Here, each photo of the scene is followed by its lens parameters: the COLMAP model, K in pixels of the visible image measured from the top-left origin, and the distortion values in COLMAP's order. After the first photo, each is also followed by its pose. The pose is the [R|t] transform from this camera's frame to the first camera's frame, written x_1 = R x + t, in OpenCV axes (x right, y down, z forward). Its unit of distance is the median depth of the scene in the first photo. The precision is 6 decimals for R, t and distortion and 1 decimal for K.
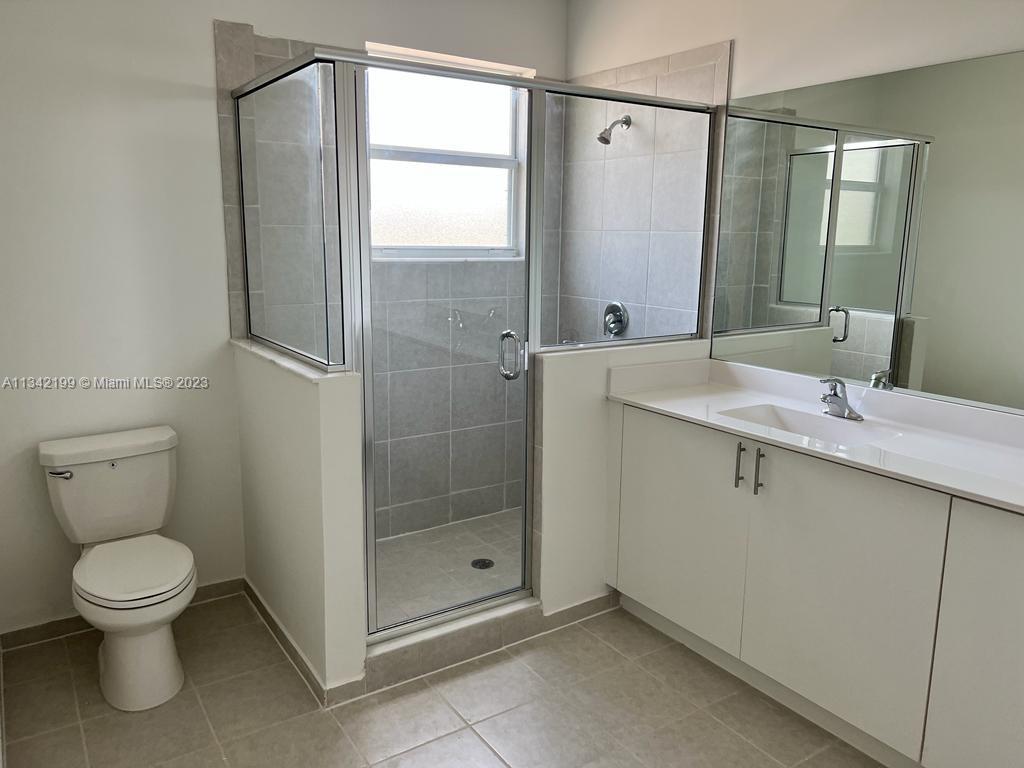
lens RADIAL K [[771.2, 0, 517.7], [0, 771.2, 378.4], [0, 0, 1]] dist [0.065625, -0.091198]
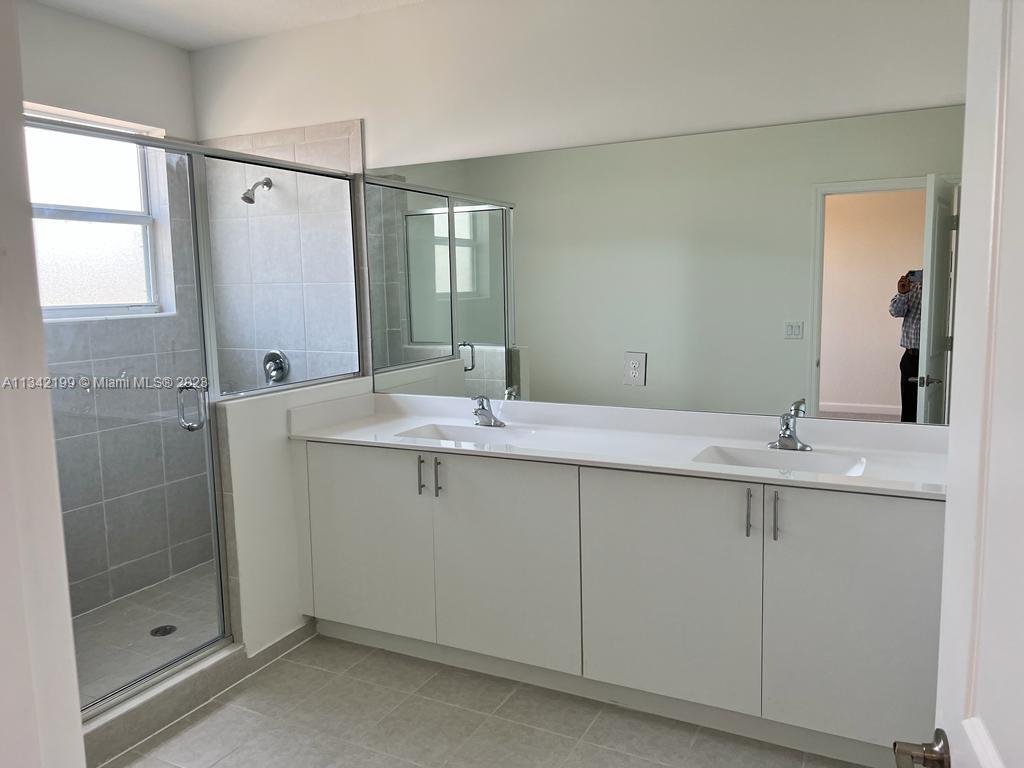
lens RADIAL K [[771.2, 0, 519.0], [0, 771.2, 384.5], [0, 0, 1]] dist [0.065625, -0.091198]
pose [[0.874016, -0.095197, 0.476480, -0.102434], [0.123542, 0.991932, -0.028435, 0.020541], [-0.469929, 0.083718, 0.878725, -0.092840]]
